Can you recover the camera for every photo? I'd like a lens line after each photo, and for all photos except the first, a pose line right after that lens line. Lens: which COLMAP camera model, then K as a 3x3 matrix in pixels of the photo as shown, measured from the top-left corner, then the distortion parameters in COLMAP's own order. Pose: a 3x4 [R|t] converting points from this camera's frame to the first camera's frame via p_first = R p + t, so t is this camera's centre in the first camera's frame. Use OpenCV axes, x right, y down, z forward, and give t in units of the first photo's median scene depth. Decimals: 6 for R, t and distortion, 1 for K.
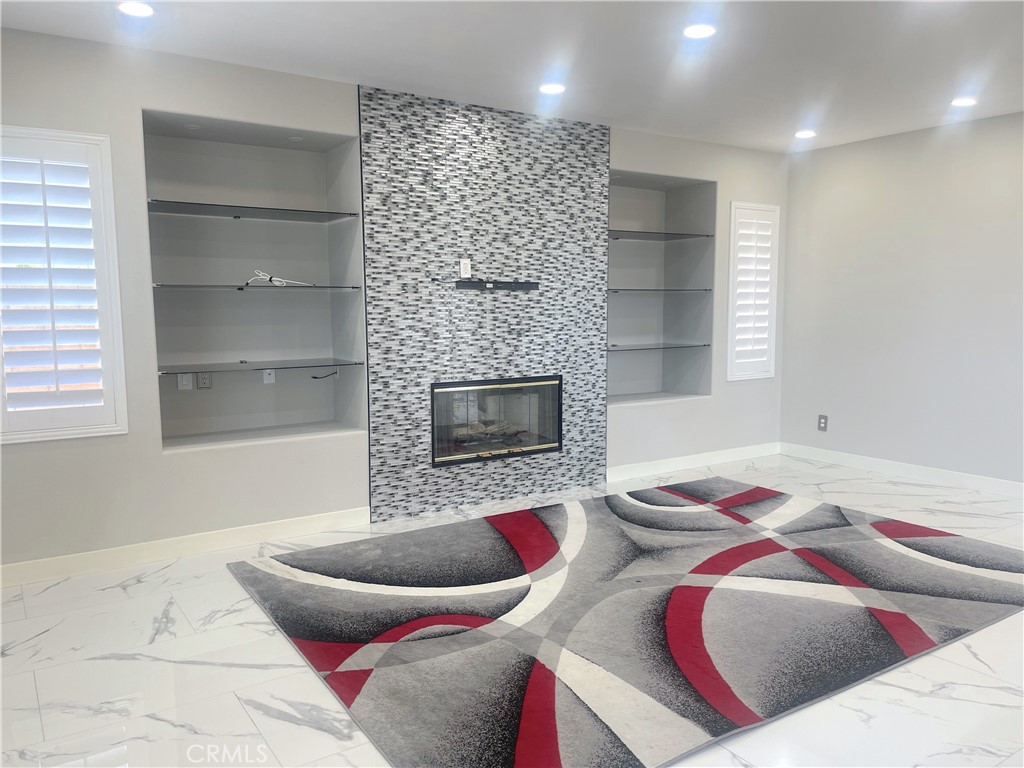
lens RADIAL K [[783.2, 0, 511.5], [0, 783.2, 384.5], [0, 0, 1]] dist [-0.001736, -0.005522]
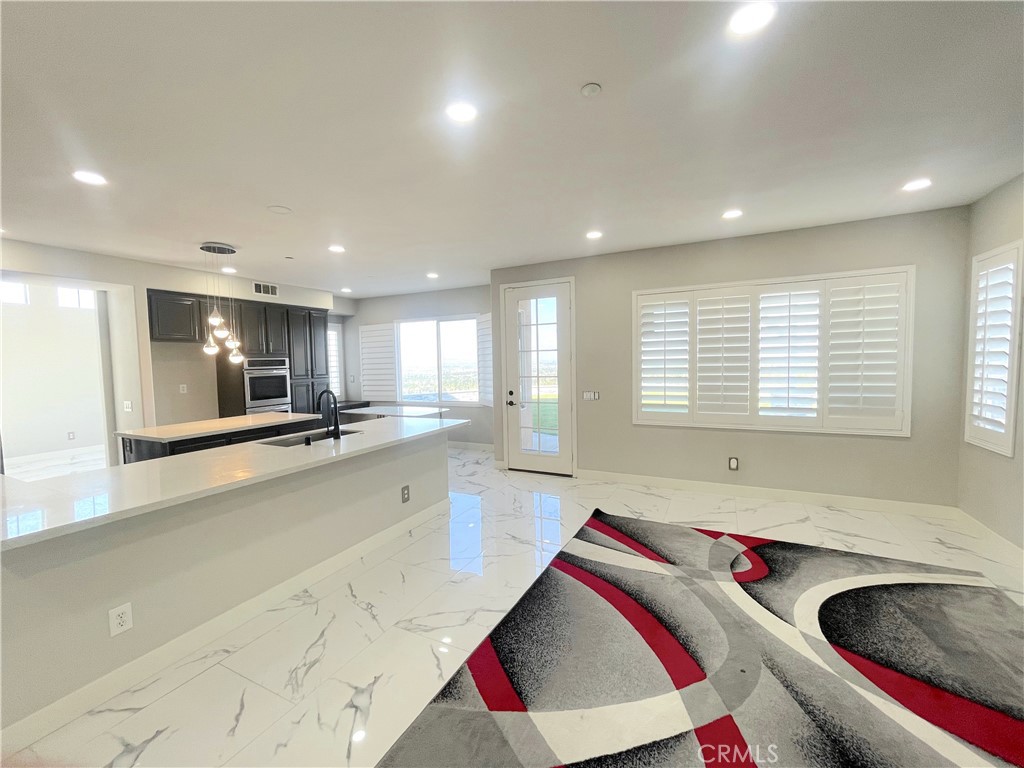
lens RADIAL K [[412.5, 0, 511.3], [0, 412.5, 381.5], [0, 0, 1]] dist [0.002056, 0.000934]
pose [[-0.871287, 0.054113, -0.487782, 0.718916], [-0.021277, 0.988804, 0.147699, -0.183936], [0.490313, 0.139066, -0.860380, 1.420875]]
